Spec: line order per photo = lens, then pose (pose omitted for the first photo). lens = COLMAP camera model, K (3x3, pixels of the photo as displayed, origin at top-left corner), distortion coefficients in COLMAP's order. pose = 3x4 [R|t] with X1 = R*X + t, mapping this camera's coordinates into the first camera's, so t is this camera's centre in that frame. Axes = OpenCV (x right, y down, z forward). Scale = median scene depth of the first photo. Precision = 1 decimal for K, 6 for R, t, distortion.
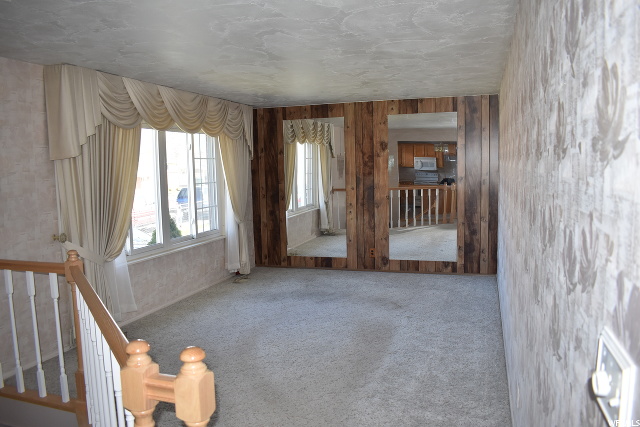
lens RADIAL K [[500.6, 0, 320.0], [0, 500.6, 213.5], [0, 0, 1]] dist [-0.086874, 0.003462]
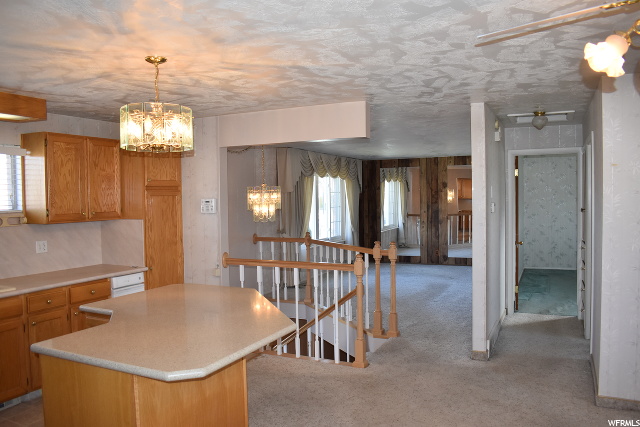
lens RADIAL K [[500.6, 0, 320.0], [0, 500.6, 213.5], [0, 0, 1]] dist [-0.086874, 0.003462]
pose [[0.991871, 0.010385, -0.126823, -0.063104], [-0.018153, 0.998018, -0.060247, 0.056685], [0.125946, 0.062060, 0.990094, -0.601889]]
